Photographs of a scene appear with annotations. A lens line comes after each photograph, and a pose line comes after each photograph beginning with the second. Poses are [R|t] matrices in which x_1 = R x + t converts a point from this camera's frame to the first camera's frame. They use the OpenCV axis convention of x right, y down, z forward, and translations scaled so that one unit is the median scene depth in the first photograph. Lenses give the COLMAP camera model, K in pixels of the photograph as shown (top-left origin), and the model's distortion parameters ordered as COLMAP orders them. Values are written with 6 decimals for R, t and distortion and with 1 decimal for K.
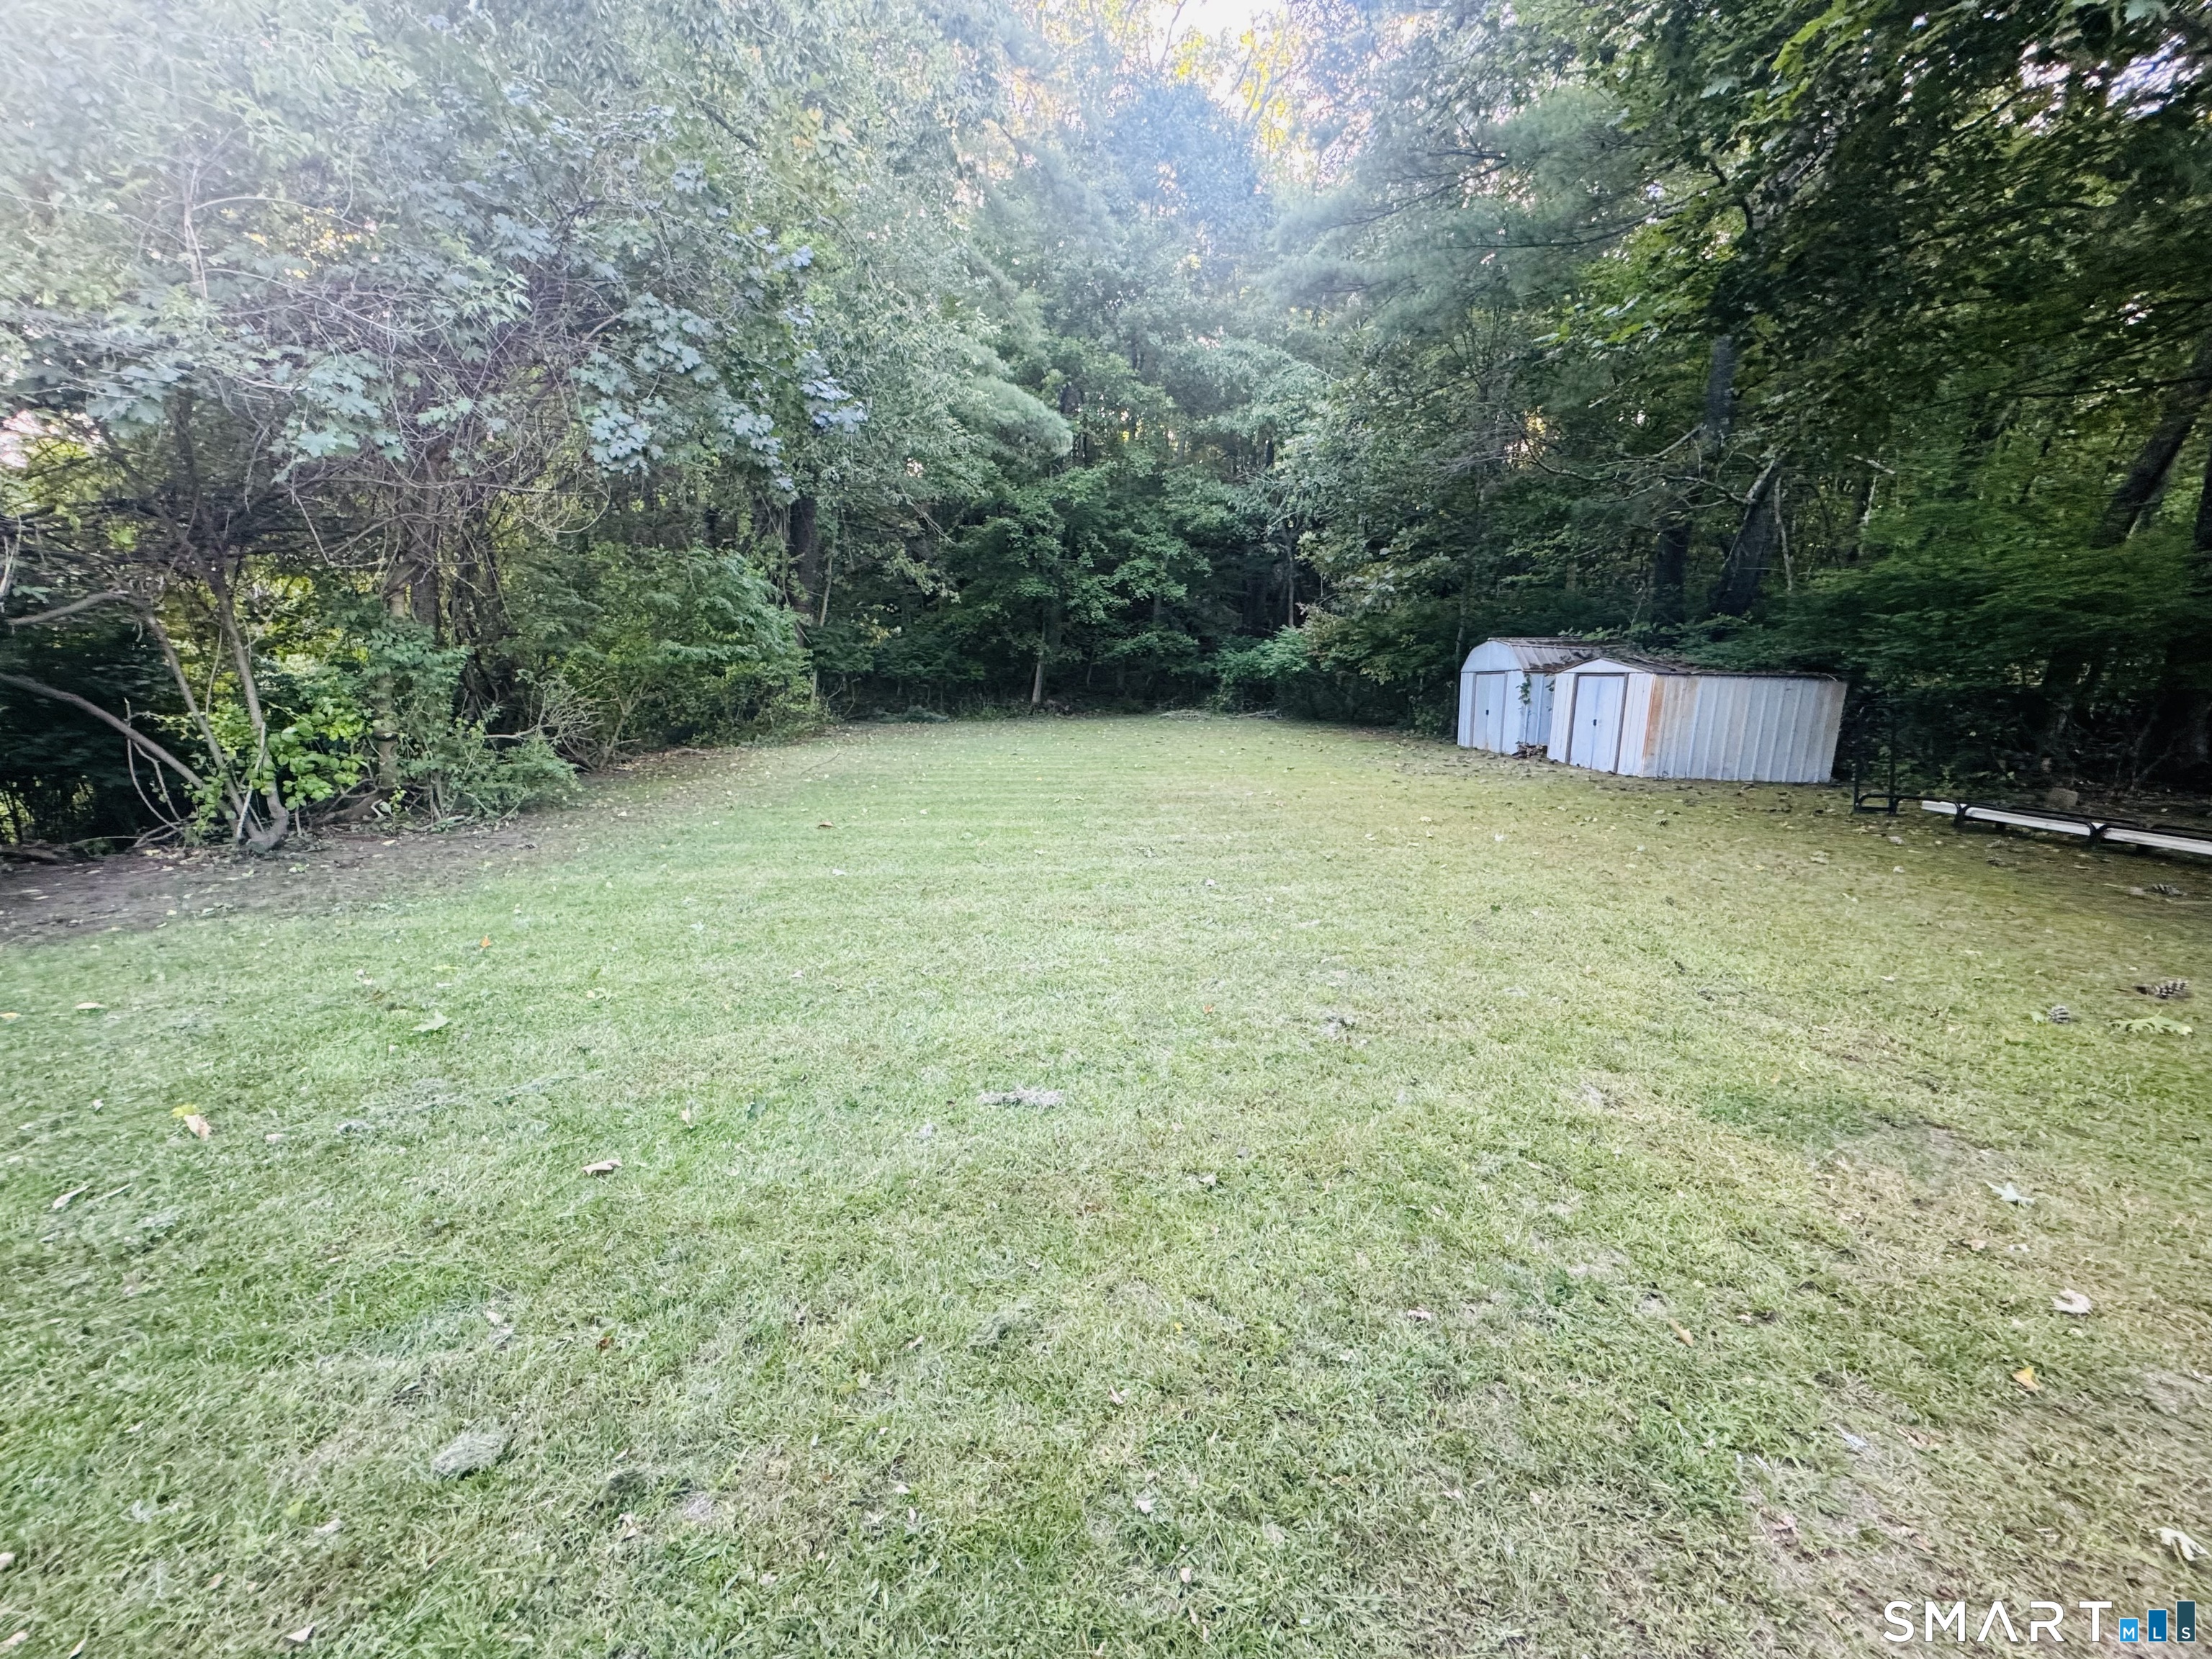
lens RADIAL K [[883.8, 0, 1105.1], [0, 883.8, 835.4], [0, 0, 1]] dist [-0.002128, 0.000213]
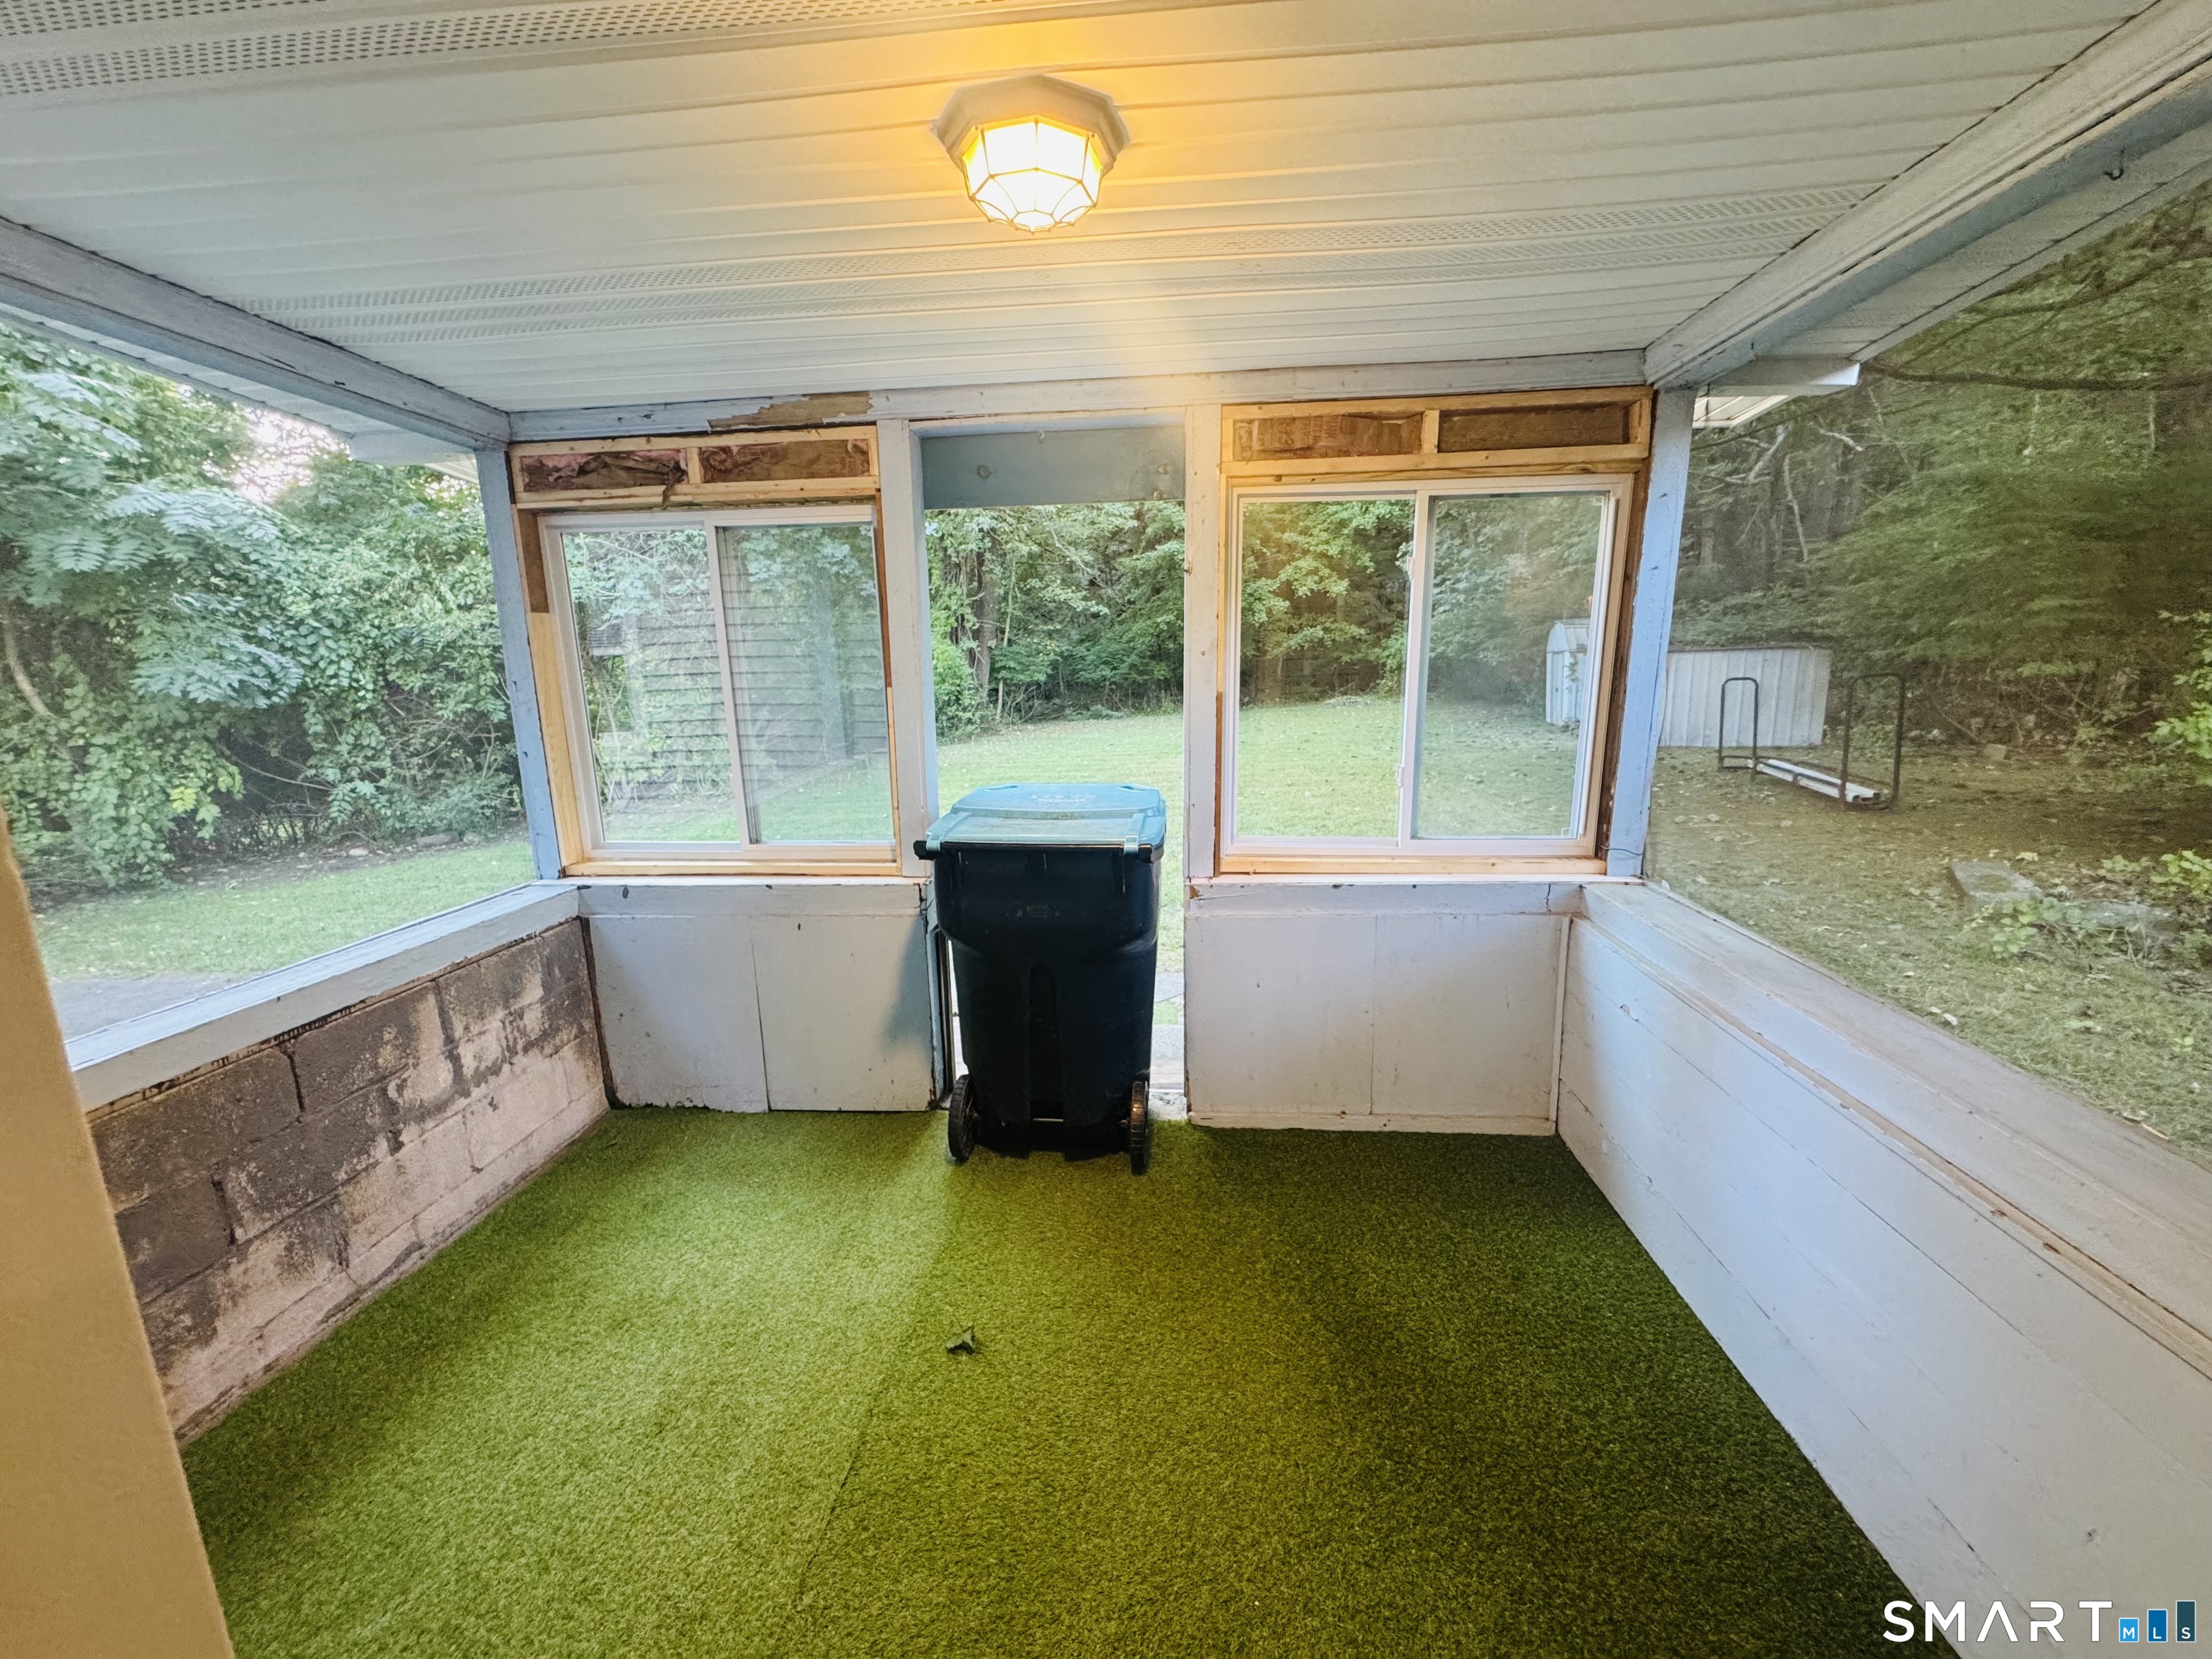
lens RADIAL K [[883.8, 0, 1110.7], [0, 883.8, 835.2], [0, 0, 1]] dist [-0.002128, 0.000213]
pose [[0.956246, -0.004992, -0.292521, 0.233349], [0.008259, 0.999917, 0.009936, 0.023219], [0.292447, -0.011917, 0.956207, -0.197490]]
